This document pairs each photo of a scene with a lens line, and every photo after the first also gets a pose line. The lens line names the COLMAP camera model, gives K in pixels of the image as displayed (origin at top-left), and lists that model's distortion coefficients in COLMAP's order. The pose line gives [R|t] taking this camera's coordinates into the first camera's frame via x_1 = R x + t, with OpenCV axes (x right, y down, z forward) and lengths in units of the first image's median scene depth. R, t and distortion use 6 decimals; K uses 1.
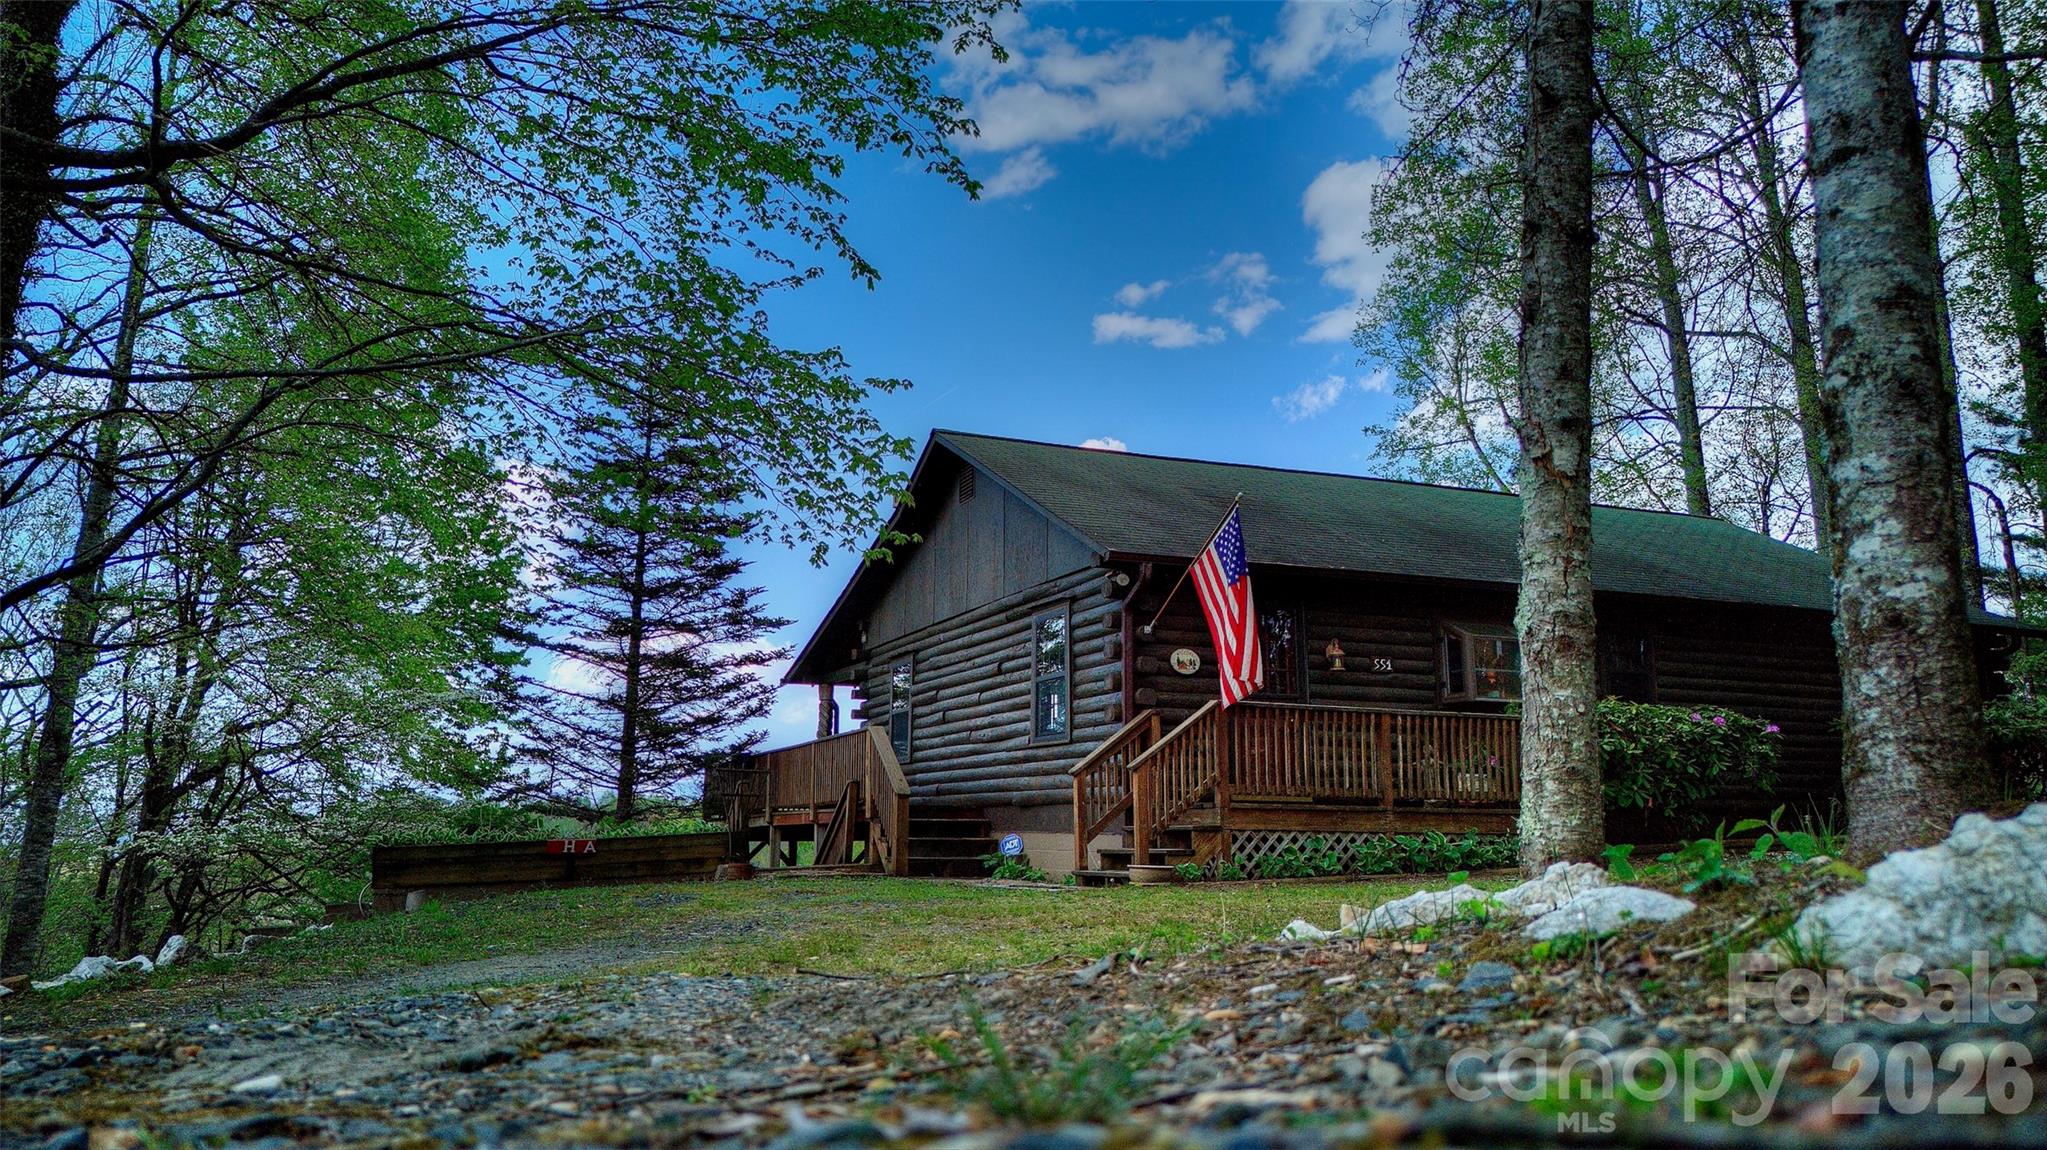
lens RADIAL K [[1462.8, 0, 1024.5], [0, 1462.8, 570.6], [0, 0, 1]] dist [0.039017, -0.013600]
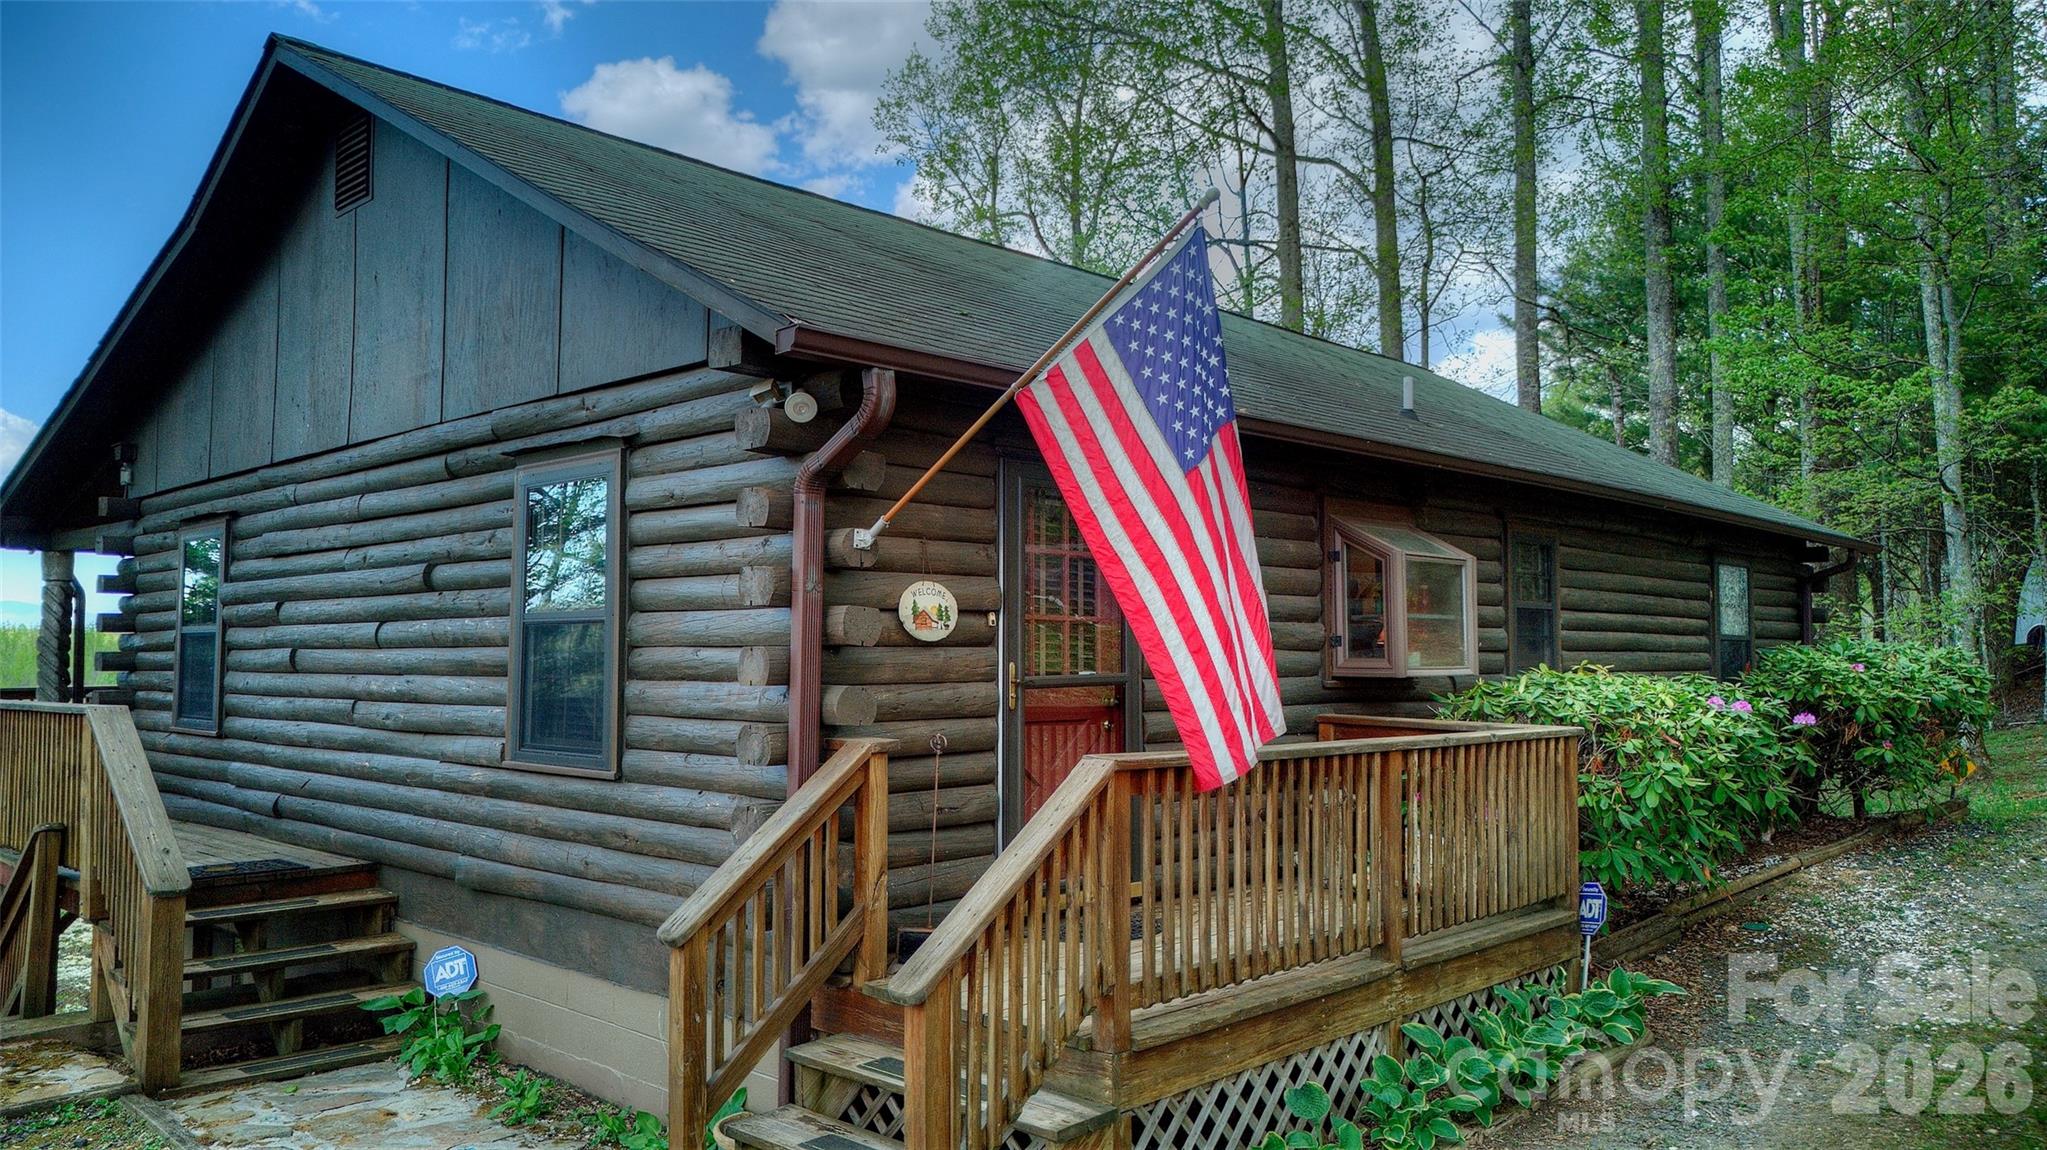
lens RADIAL K [[1462.8, 0, 1027.4], [0, 1462.8, 571.8], [0, 0, 1]] dist [0.039017, -0.013600]
pose [[0.921814, 0.021509, 0.387036, -0.023270], [-0.067265, 0.992188, 0.105067, 0.004028], [-0.381753, -0.122886, 0.916059, 0.523368]]
